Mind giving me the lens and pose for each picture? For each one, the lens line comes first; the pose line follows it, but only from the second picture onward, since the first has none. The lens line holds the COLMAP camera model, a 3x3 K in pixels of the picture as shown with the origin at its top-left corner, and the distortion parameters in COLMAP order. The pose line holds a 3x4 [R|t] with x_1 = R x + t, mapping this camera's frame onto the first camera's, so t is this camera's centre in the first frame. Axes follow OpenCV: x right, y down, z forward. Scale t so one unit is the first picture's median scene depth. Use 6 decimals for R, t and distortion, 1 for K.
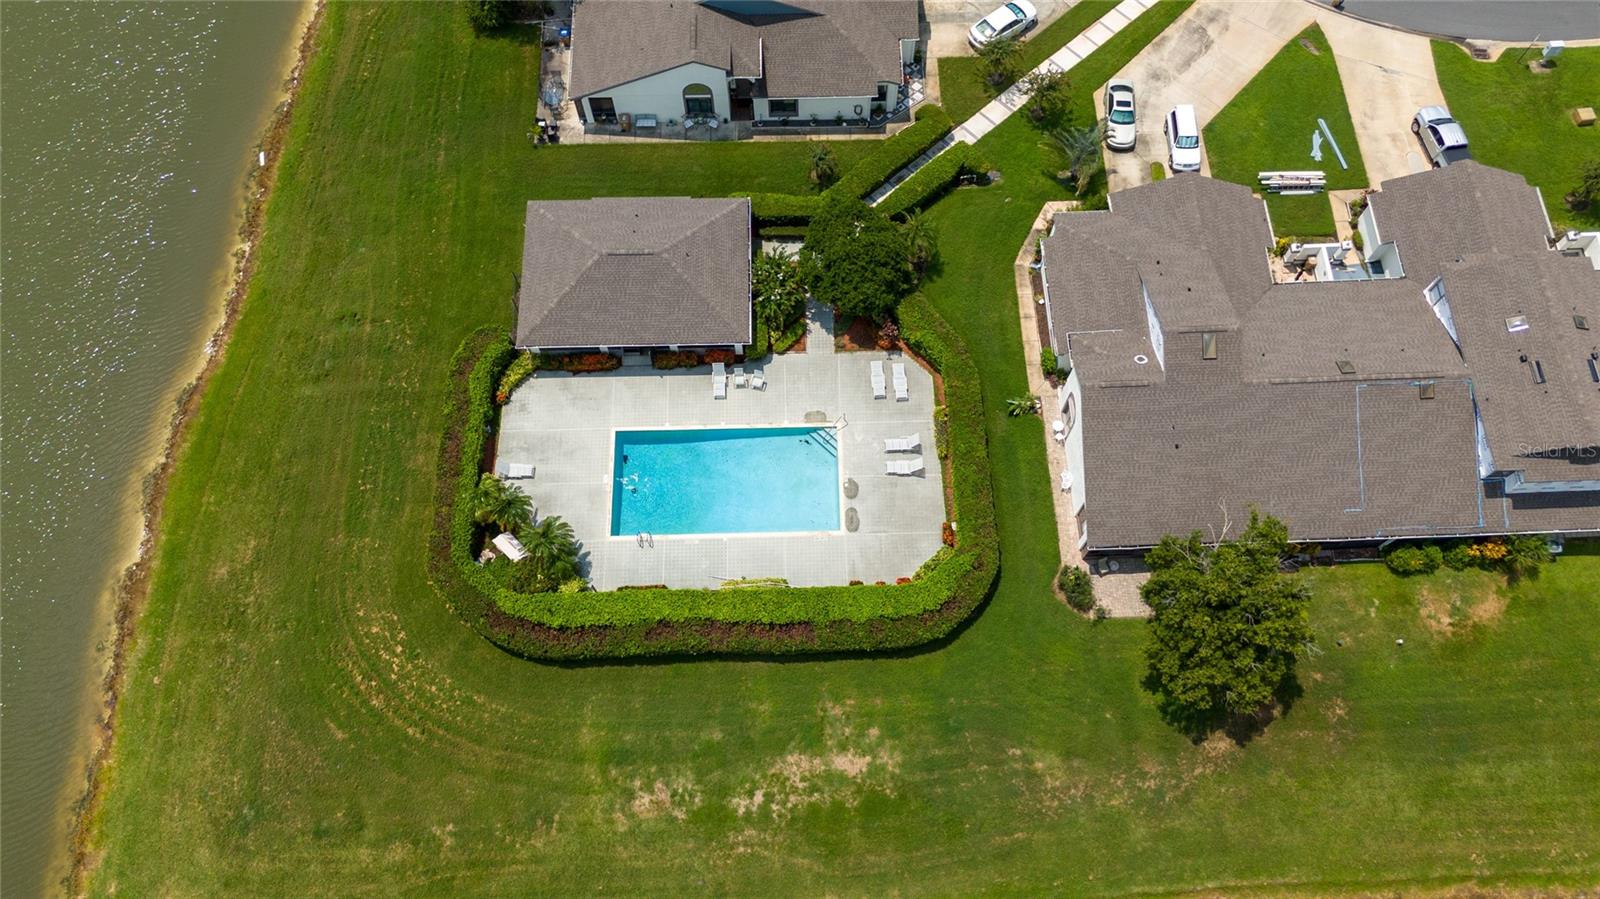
lens RADIAL K [[1170.9, 0, 802.8], [0, 1170.9, 454.8], [0, 0, 1]] dist [0.062053, -0.073492]
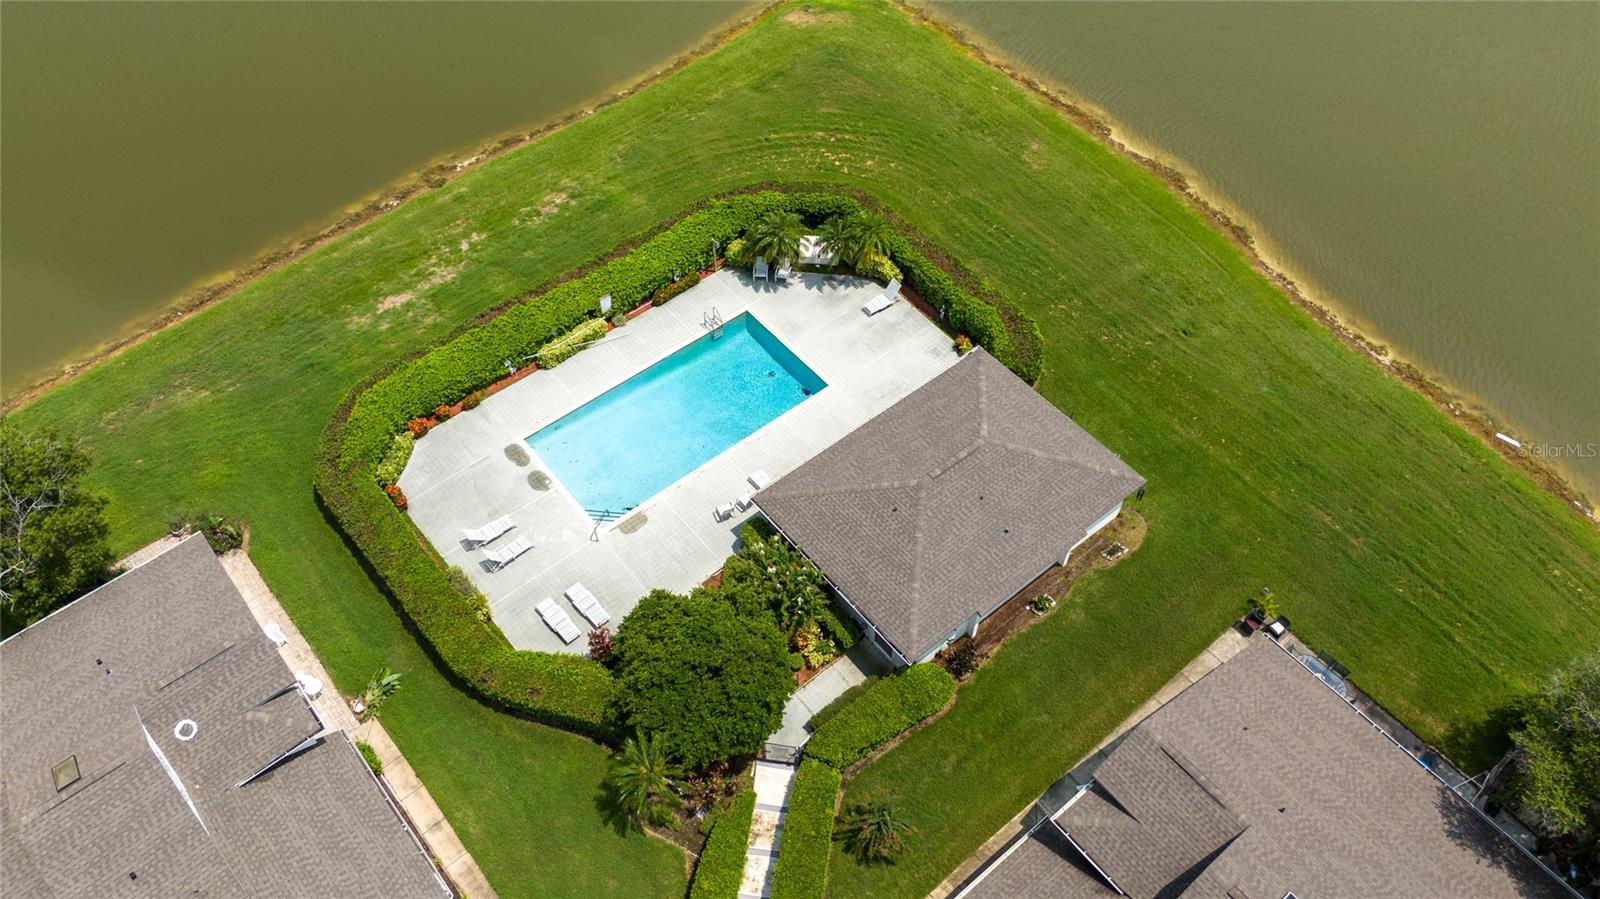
lens RADIAL K [[1170.9, 0, 802.8], [0, 1170.9, 454.8], [0, 0, 1]] dist [0.062053, -0.073492]
pose [[-0.786938, 0.494814, -0.368629, 0.180983], [-0.568257, -0.348380, 0.745463, -0.642411], [0.240442, 0.796110, 0.555335, 0.586889]]
